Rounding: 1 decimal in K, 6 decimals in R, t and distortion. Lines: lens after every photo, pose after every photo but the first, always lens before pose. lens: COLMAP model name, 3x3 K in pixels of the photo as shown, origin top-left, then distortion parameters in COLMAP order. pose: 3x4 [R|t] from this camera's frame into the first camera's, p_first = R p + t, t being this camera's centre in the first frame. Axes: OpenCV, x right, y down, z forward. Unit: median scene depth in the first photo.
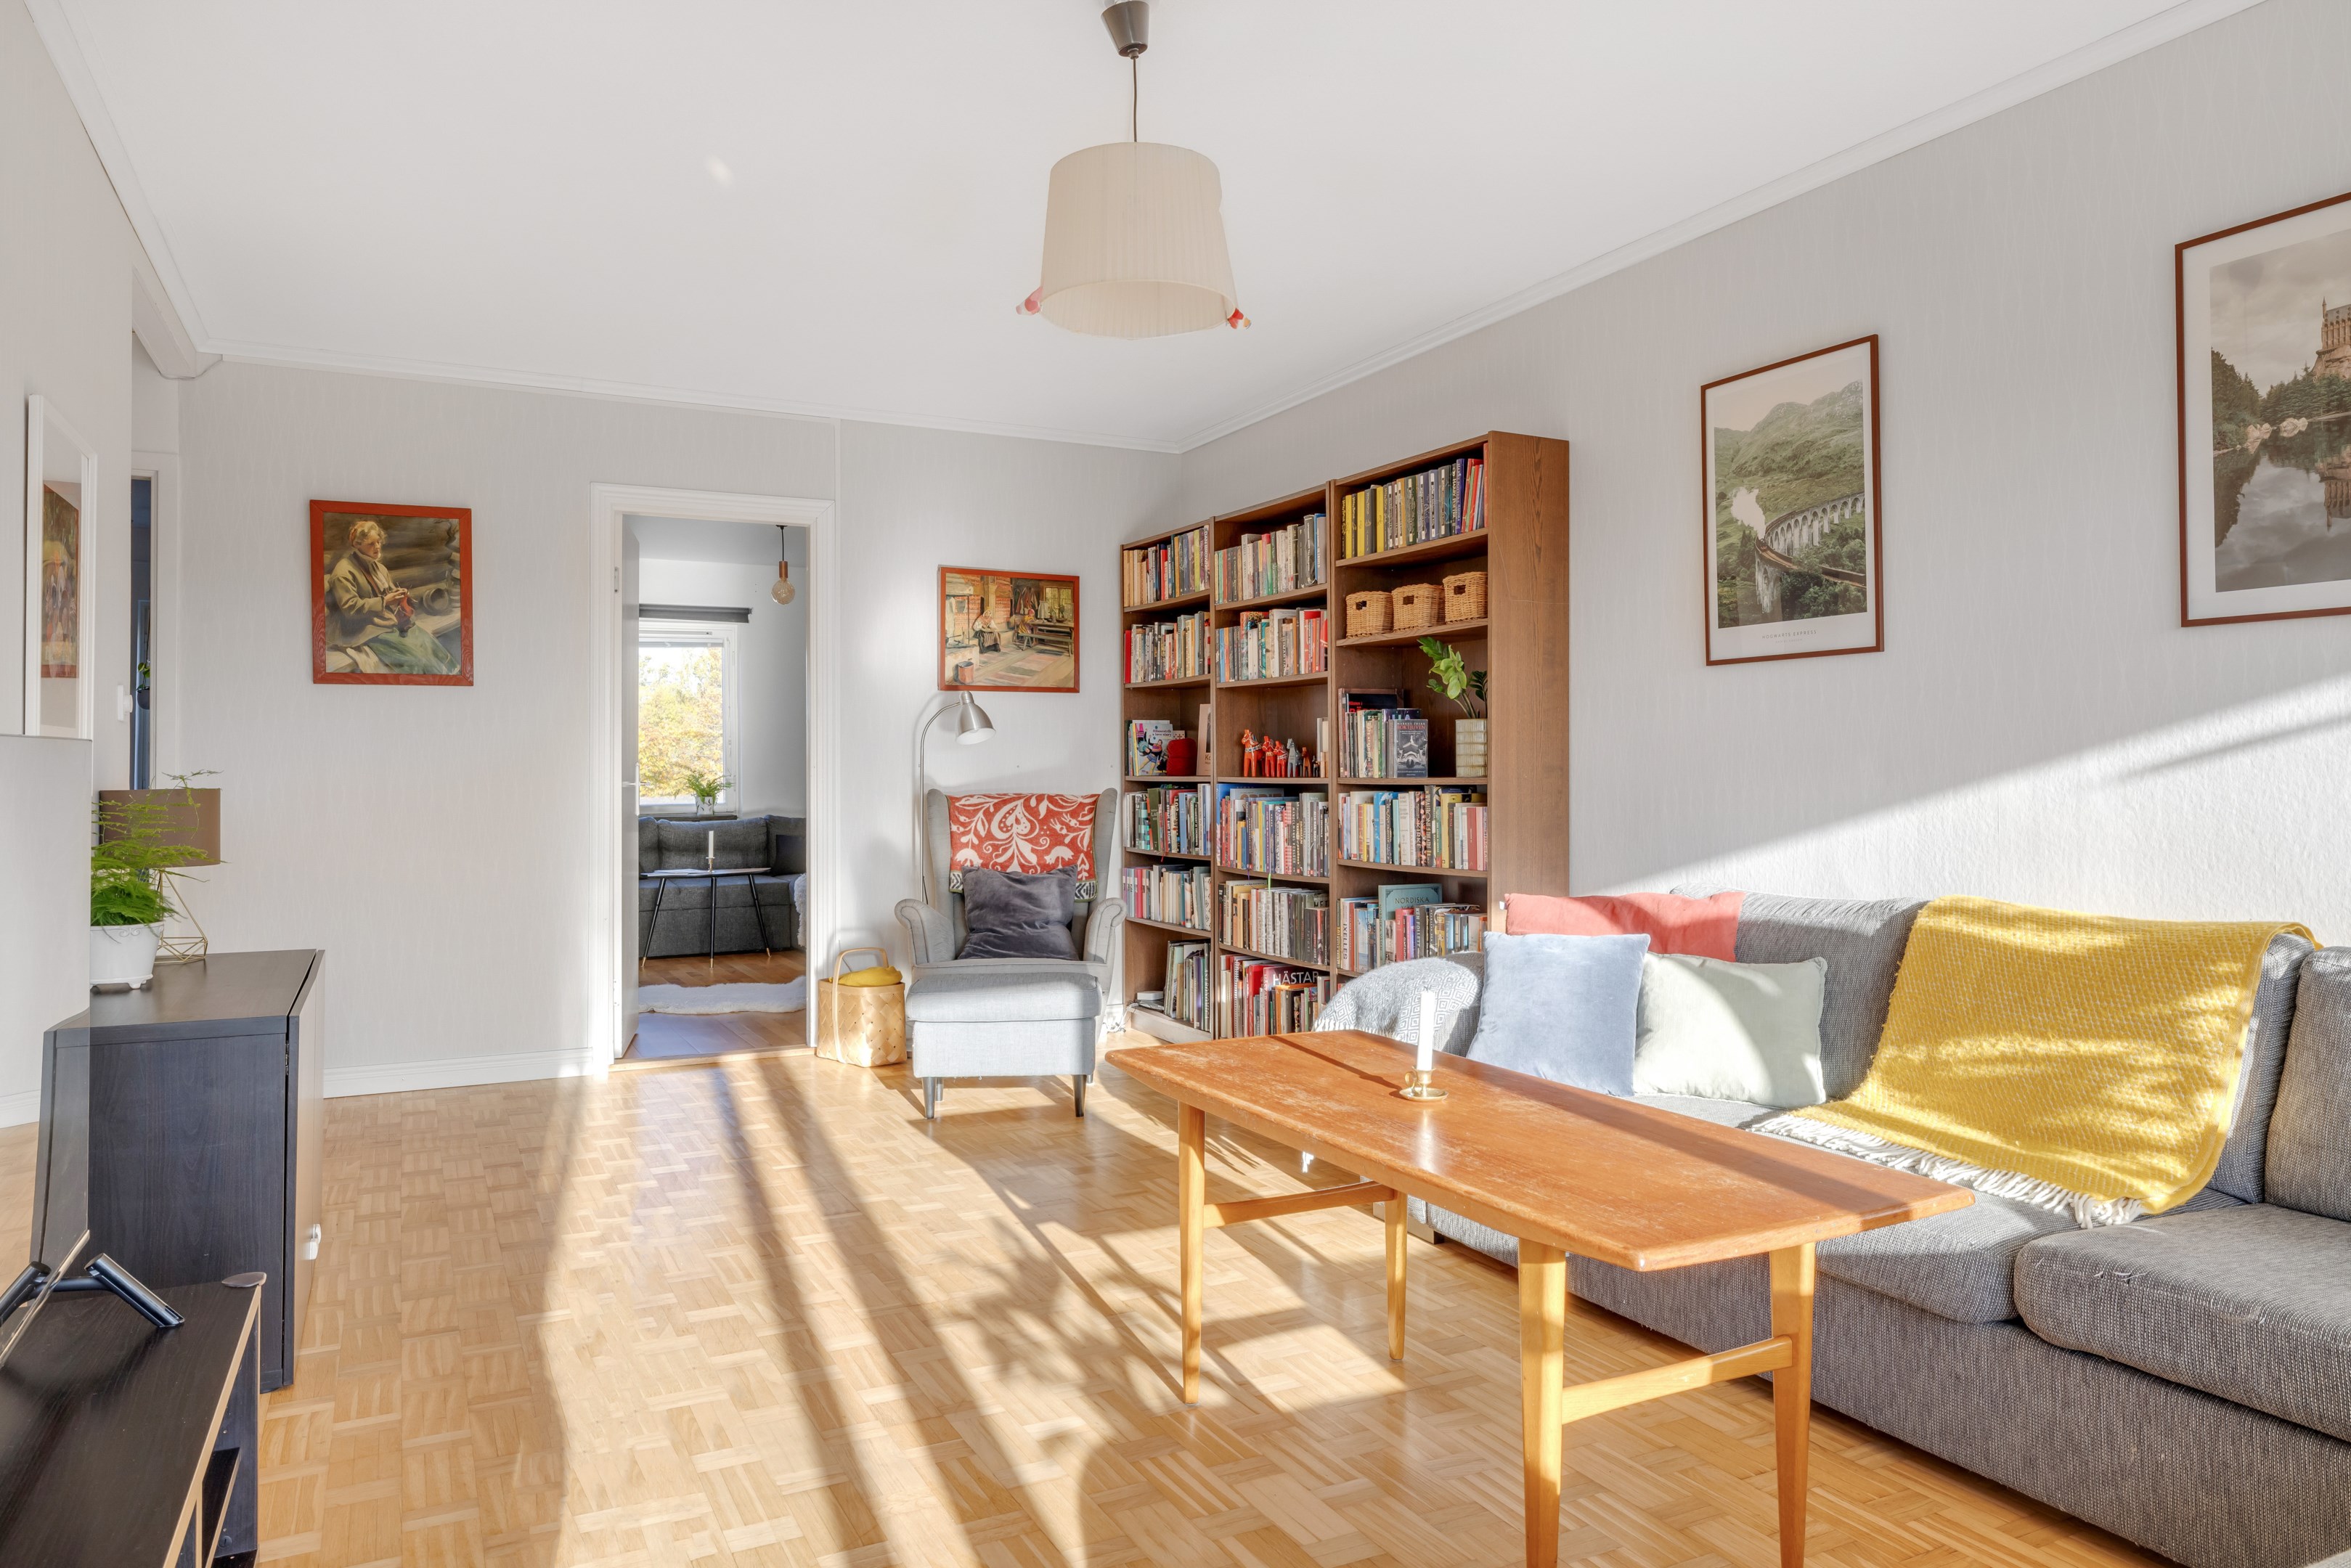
lens RADIAL K [[1568.8, 0, 1176.4], [0, 1568.8, 770.9], [0, 0, 1]] dist [0.001016, 0.000241]
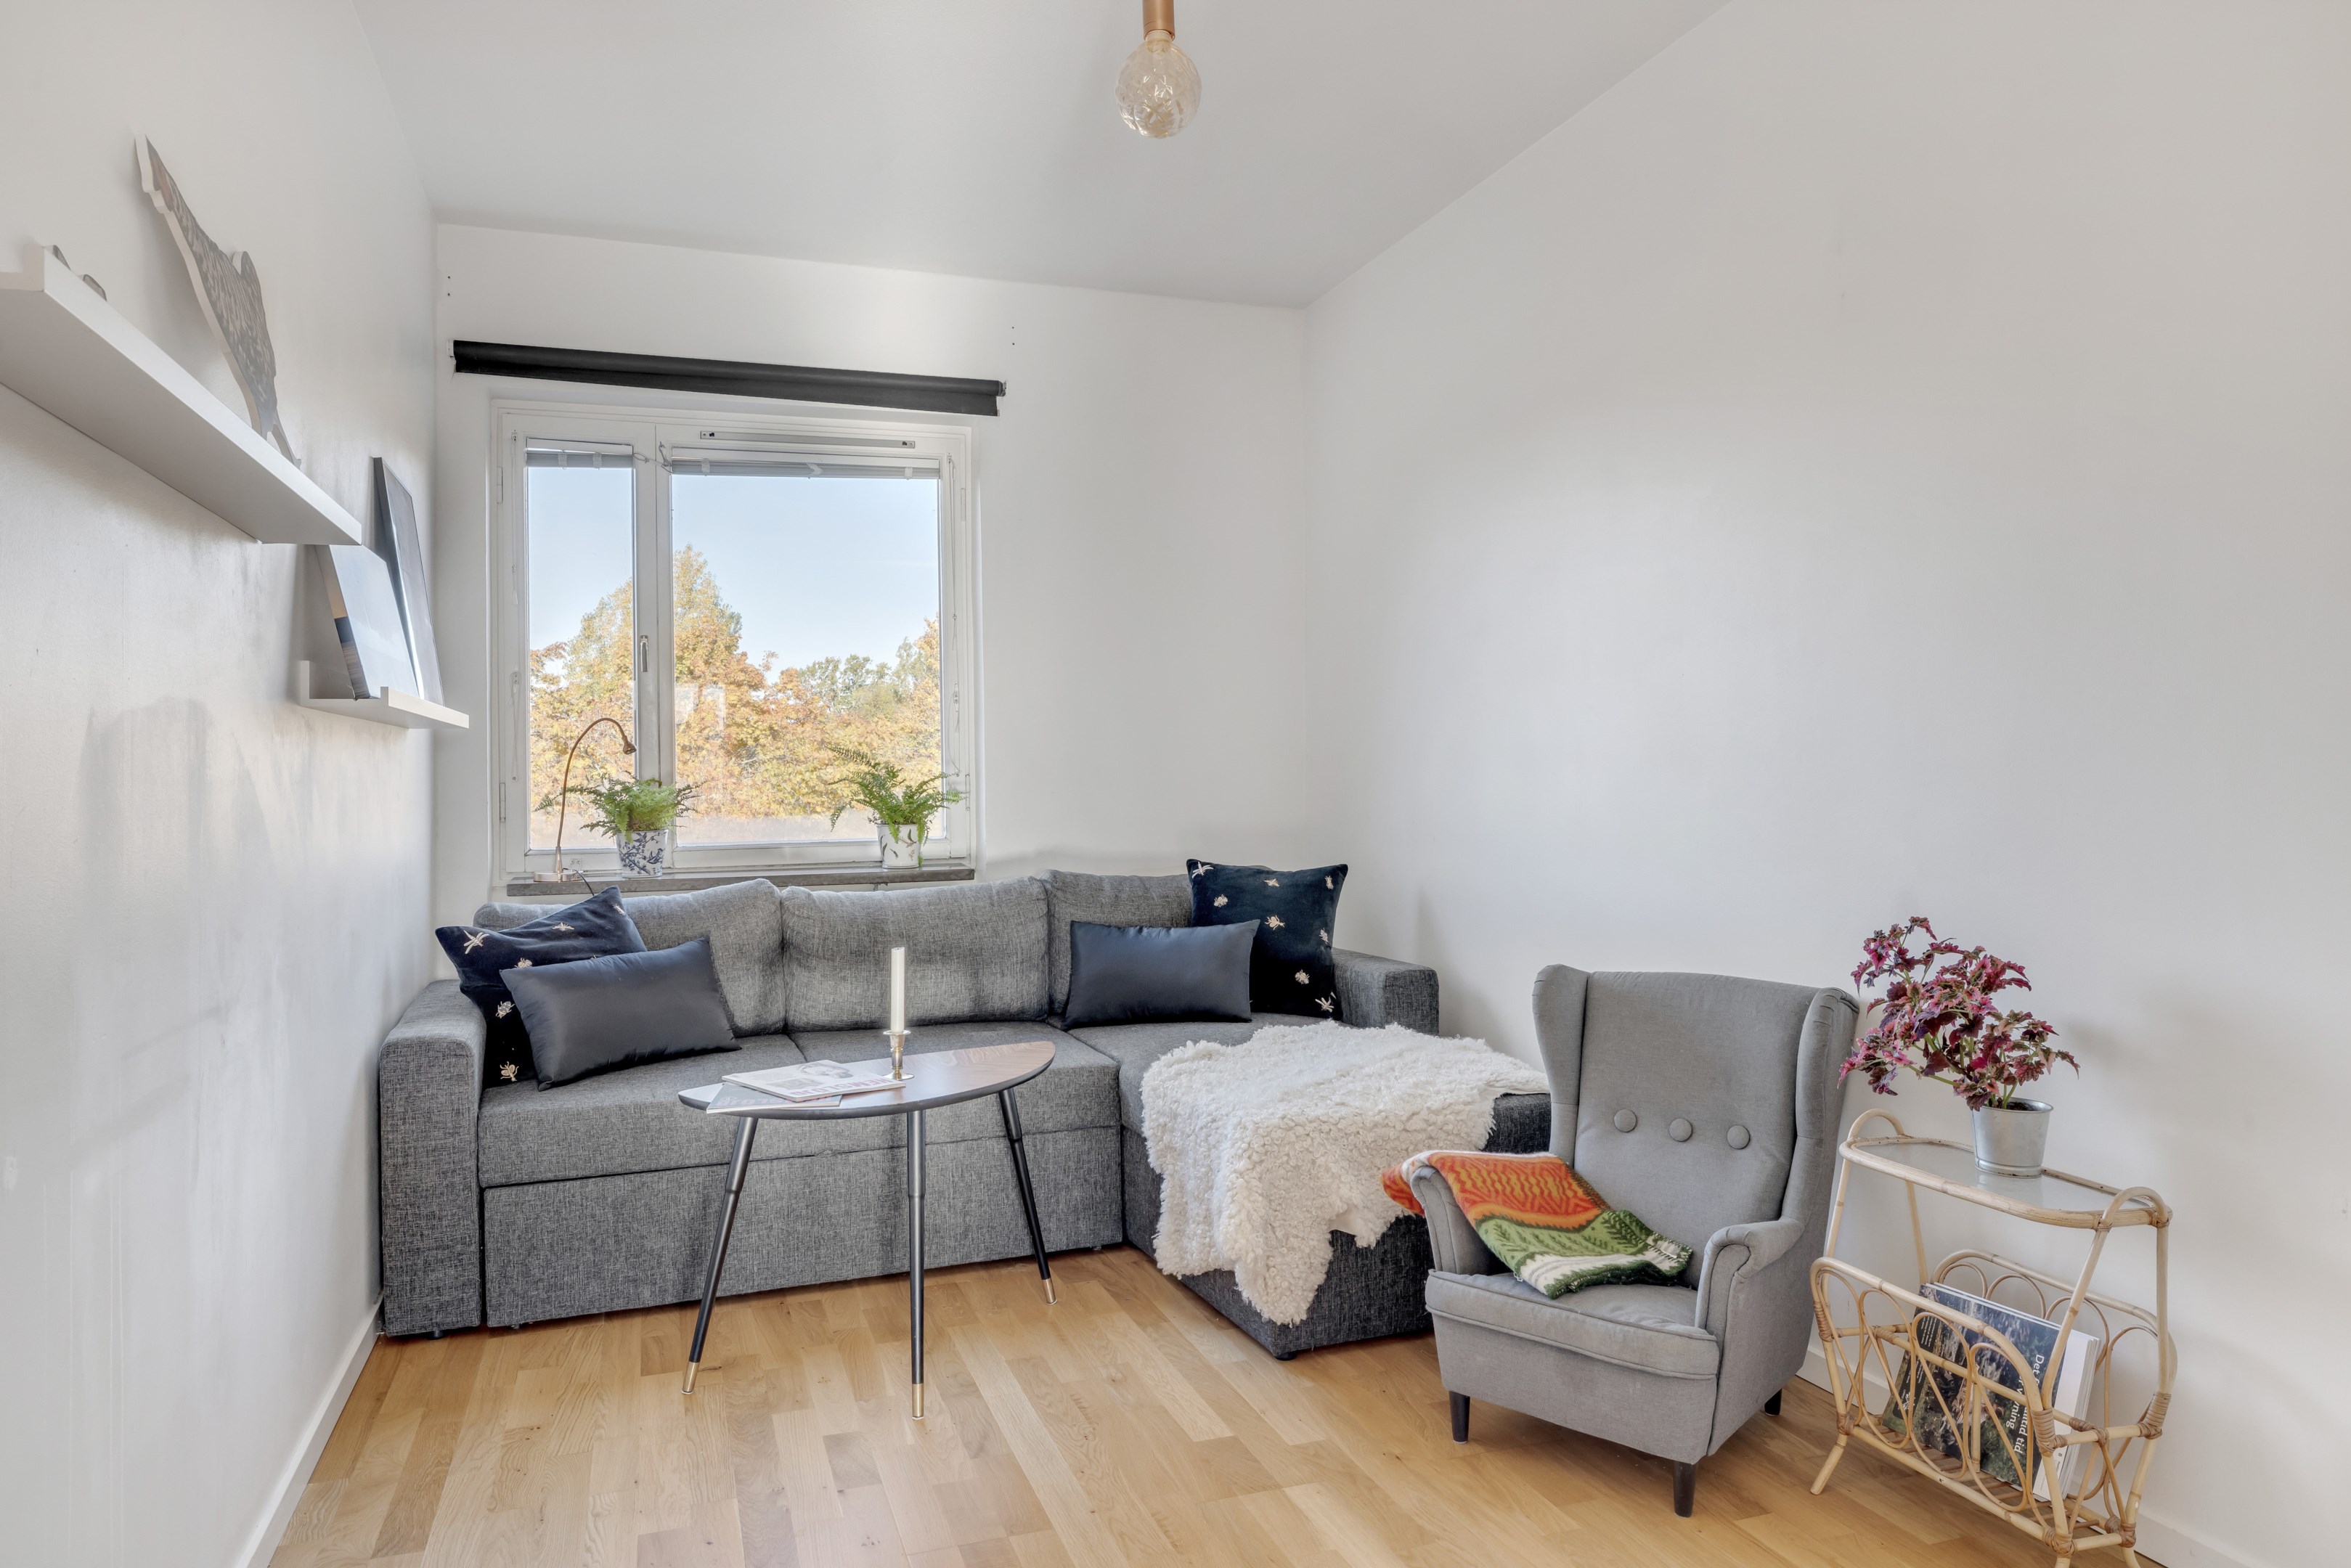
lens RADIAL K [[1568.8, 0, 1175.6], [0, 1568.8, 784.2], [0, 0, 1]] dist [0.001016, 0.000241]
pose [[0.991203, -0.001402, -0.132343, -0.173488], [0.002081, 0.999985, 0.004988, 0.003378], [0.132334, -0.005219, 0.991191, 0.599190]]
